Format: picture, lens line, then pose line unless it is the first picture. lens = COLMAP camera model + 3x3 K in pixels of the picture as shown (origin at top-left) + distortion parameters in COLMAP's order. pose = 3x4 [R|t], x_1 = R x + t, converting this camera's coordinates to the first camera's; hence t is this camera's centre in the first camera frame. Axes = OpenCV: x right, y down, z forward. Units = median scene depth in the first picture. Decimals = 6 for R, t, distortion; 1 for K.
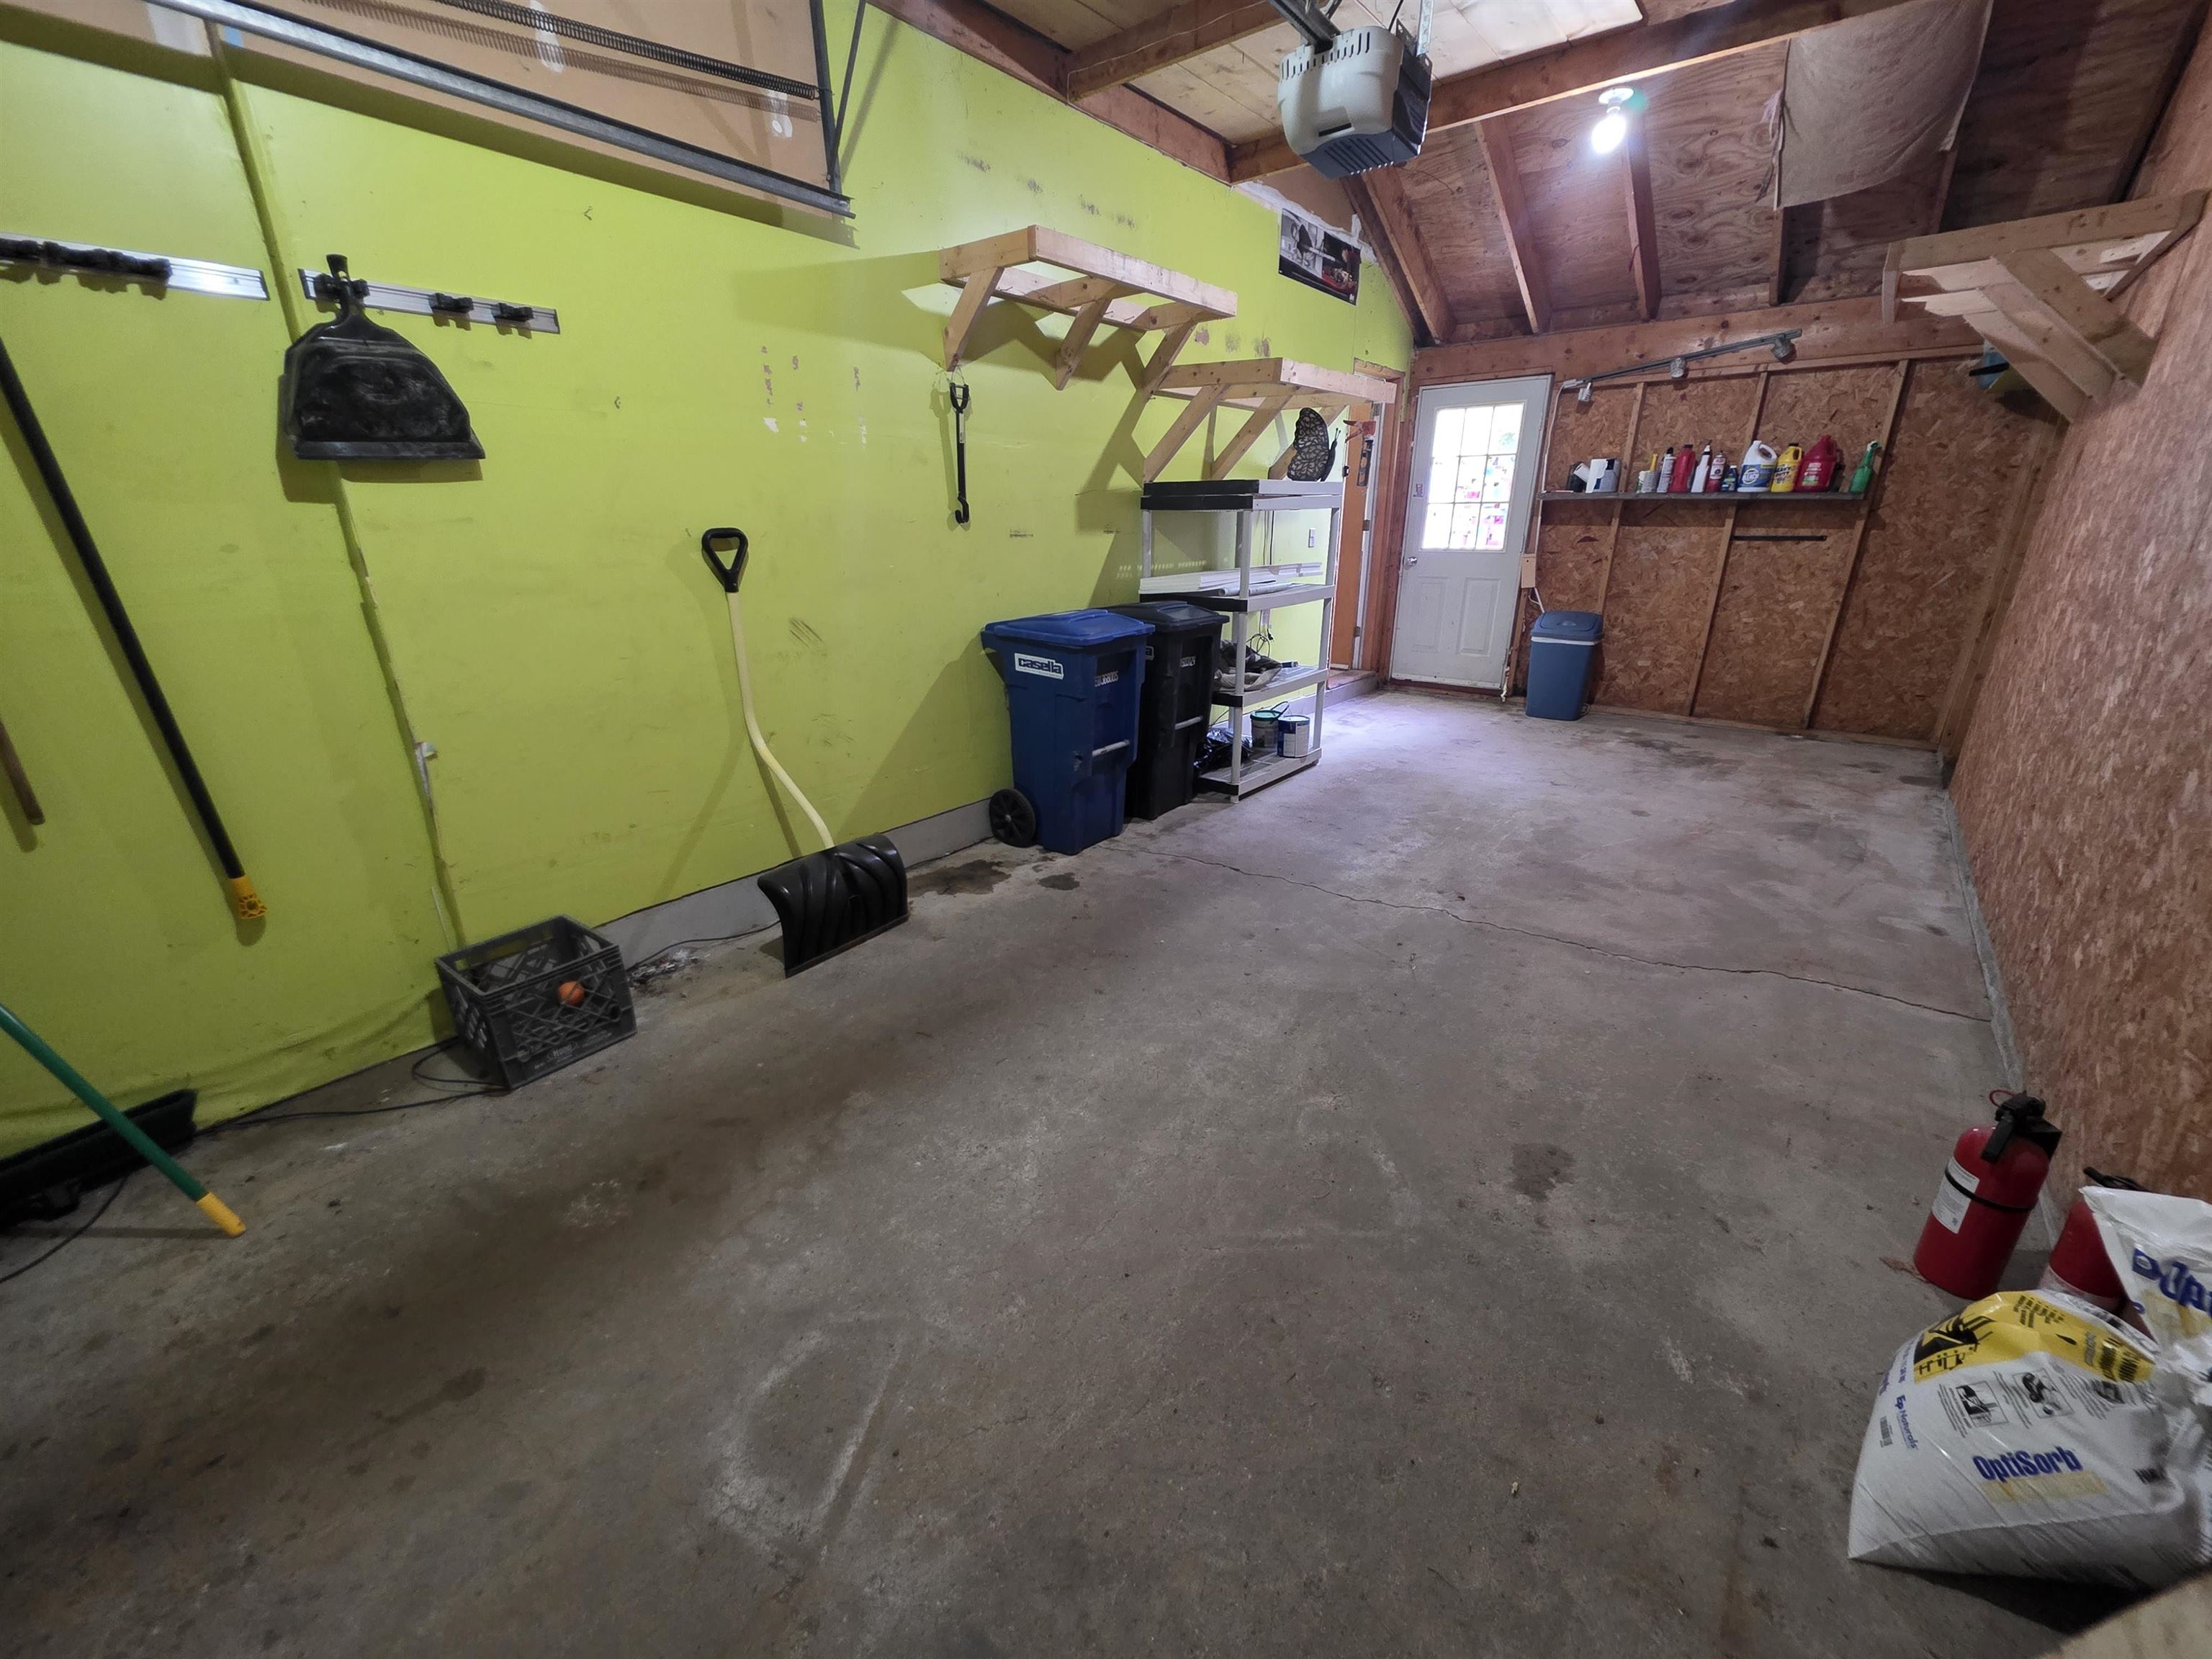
lens RADIAL K [[881.9, 0, 1109.4], [0, 881.9, 834.1], [0, 0, 1]] dist [0.003804, -0.000918]
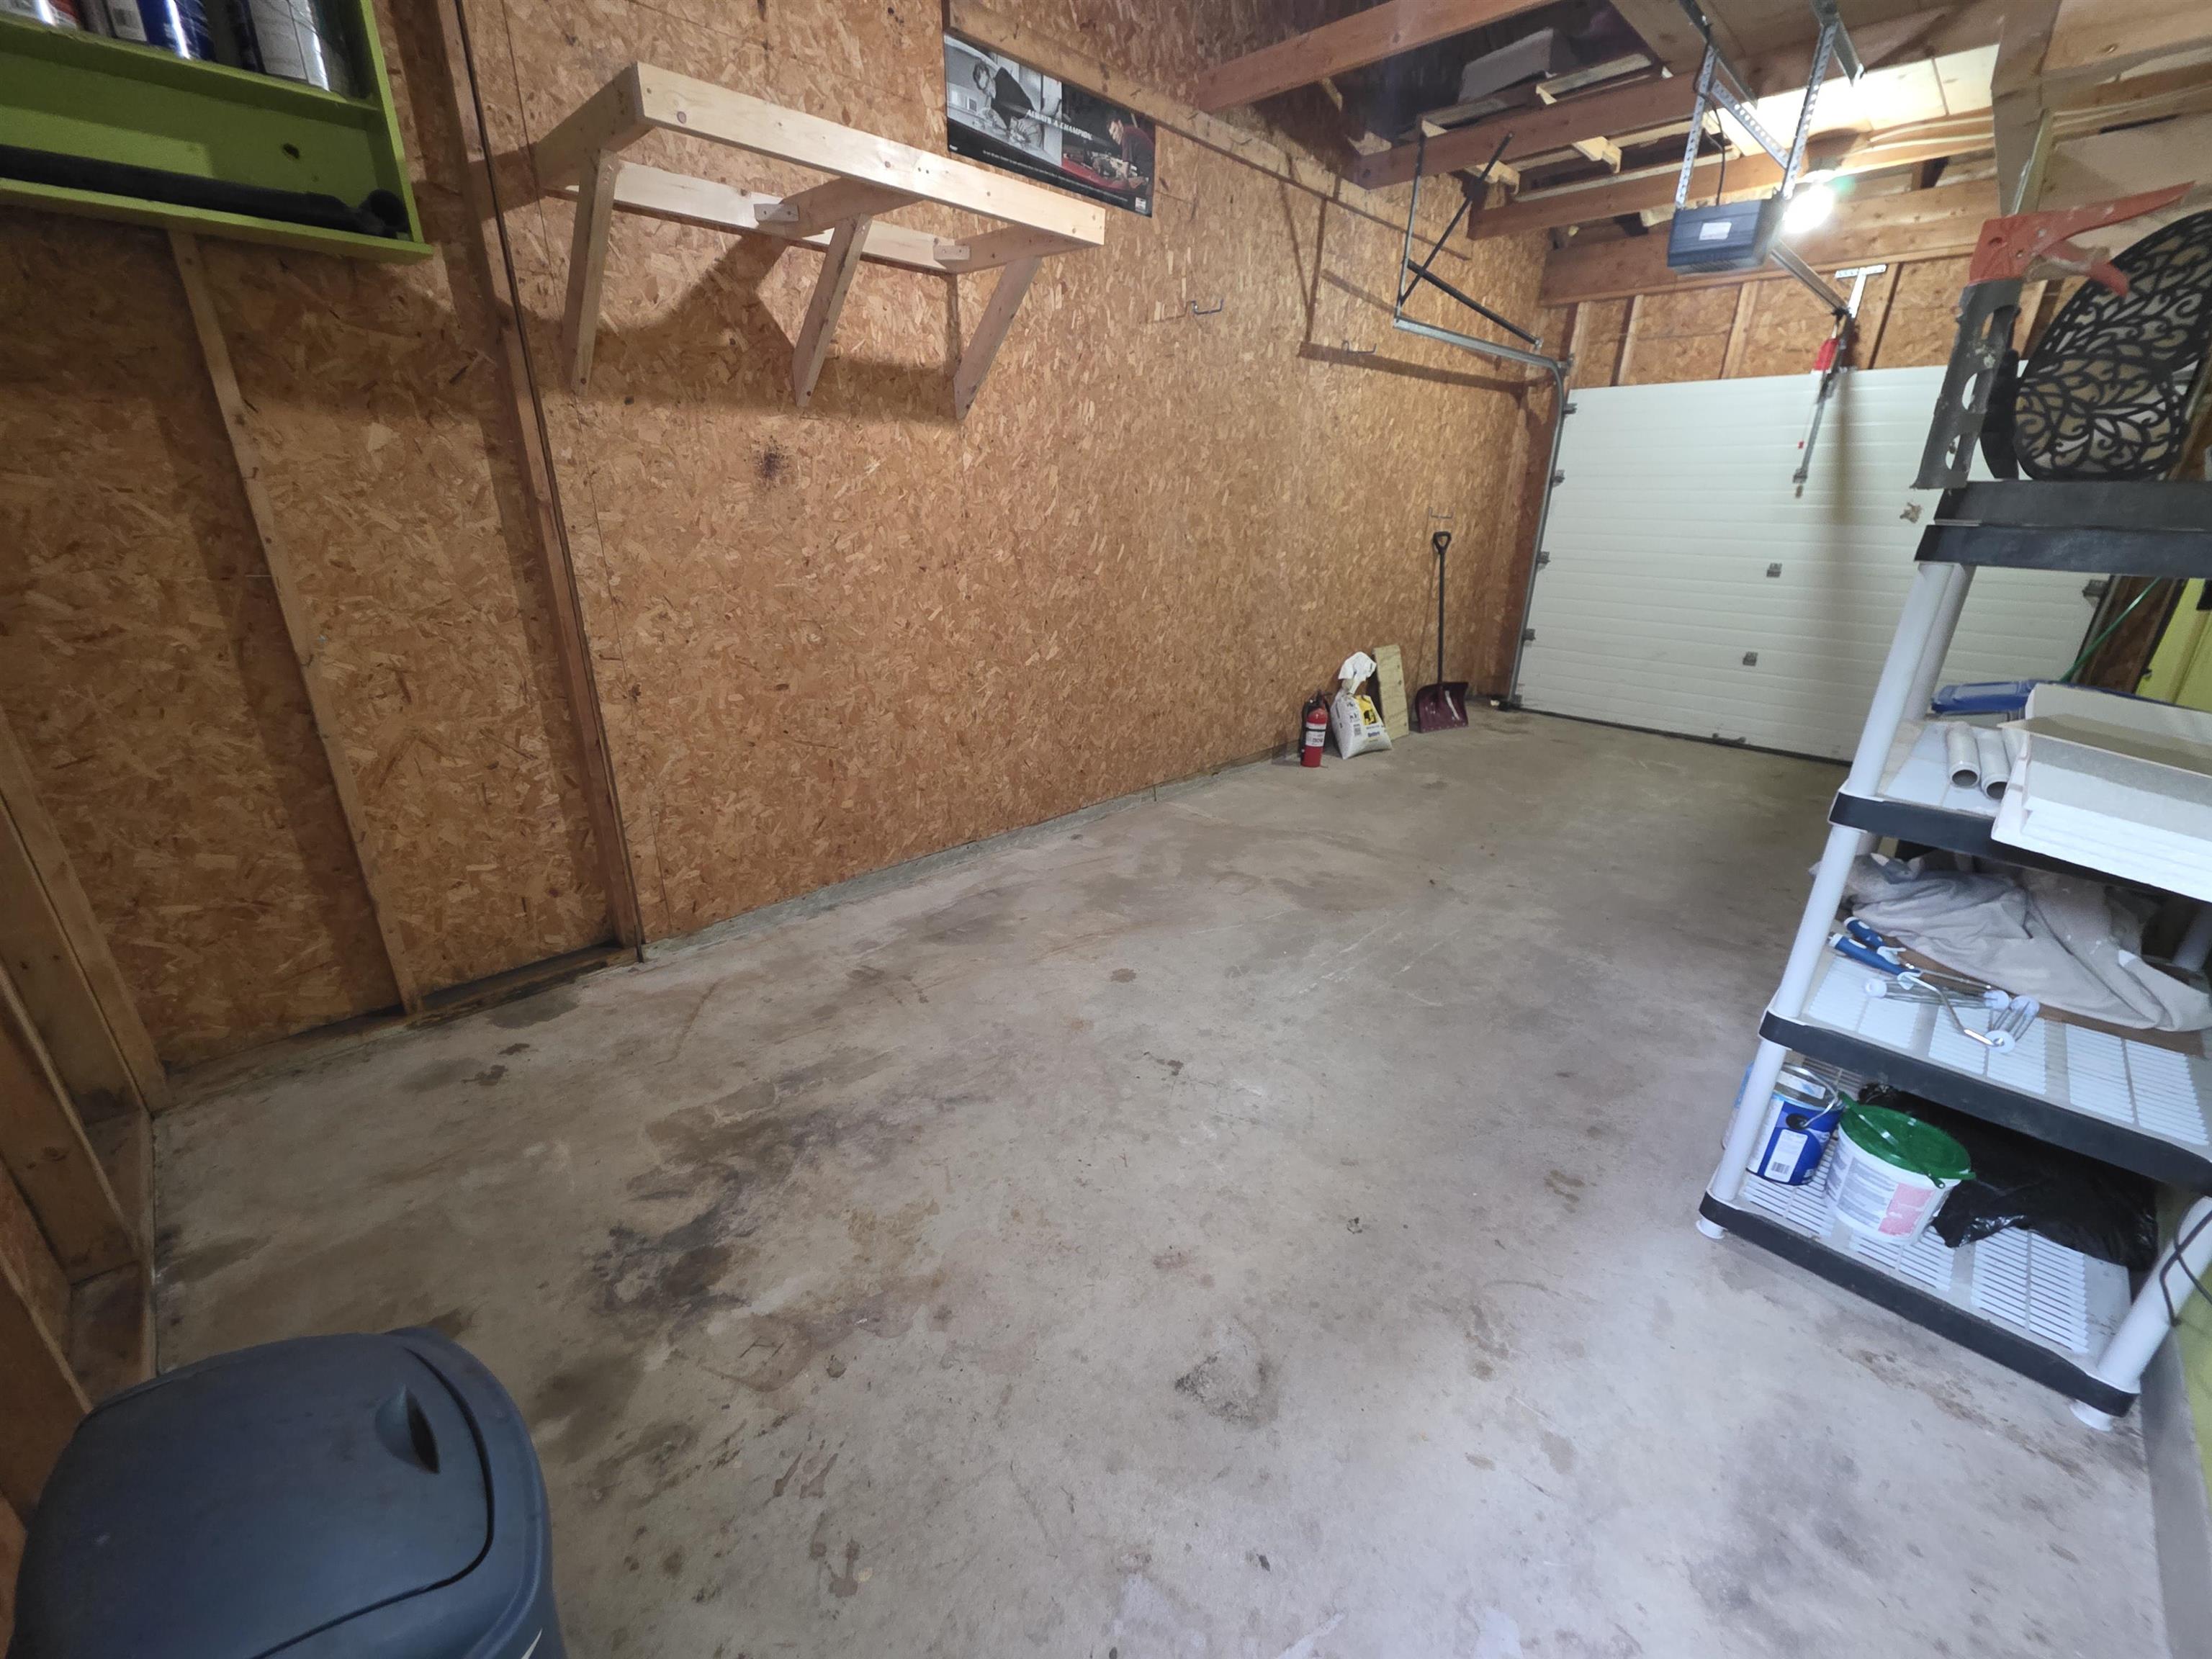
lens RADIAL K [[881.9, 0, 1103.4], [0, 881.9, 824.7], [0, 0, 1]] dist [0.003804, -0.000918]
pose [[-0.994207, -0.047723, 0.096306, 0.692880], [0.026837, 0.757418, 0.652379, -0.697380], [-0.104078, 0.651184, -0.751749, 1.793595]]
